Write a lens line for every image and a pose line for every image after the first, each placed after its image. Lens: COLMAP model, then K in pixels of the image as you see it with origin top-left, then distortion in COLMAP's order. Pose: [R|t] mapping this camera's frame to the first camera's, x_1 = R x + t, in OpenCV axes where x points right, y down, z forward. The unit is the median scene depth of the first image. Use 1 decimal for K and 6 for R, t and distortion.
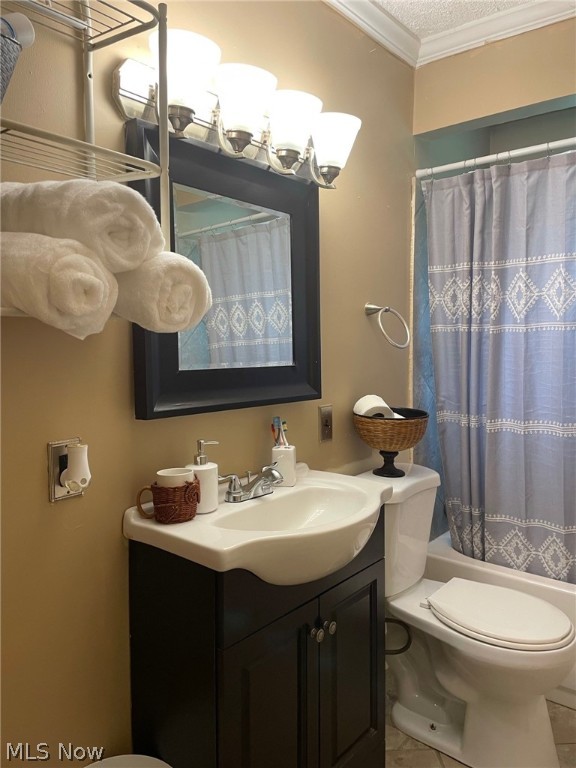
lens RADIAL K [[581.8, 0, 287.8], [0, 581.8, 376.1], [0, 0, 1]] dist [0.098707, -0.123586]
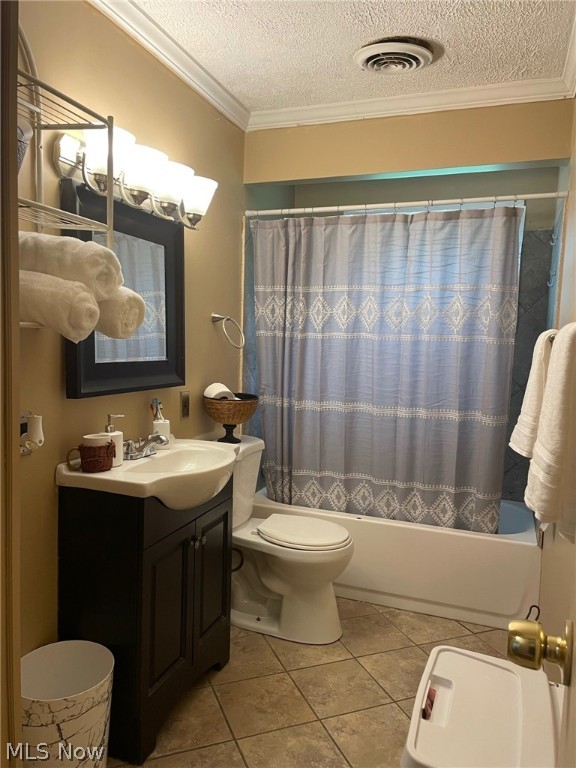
lens RADIAL K [[581.8, 0, 281.2], [0, 581.8, 386.1], [0, 0, 1]] dist [0.098707, -0.123586]
pose [[0.942658, 0.000418, 0.333761, -0.184002], [-0.010336, 0.999556, 0.027942, 0.001044], [-0.333601, -0.029790, 0.942244, -0.339813]]
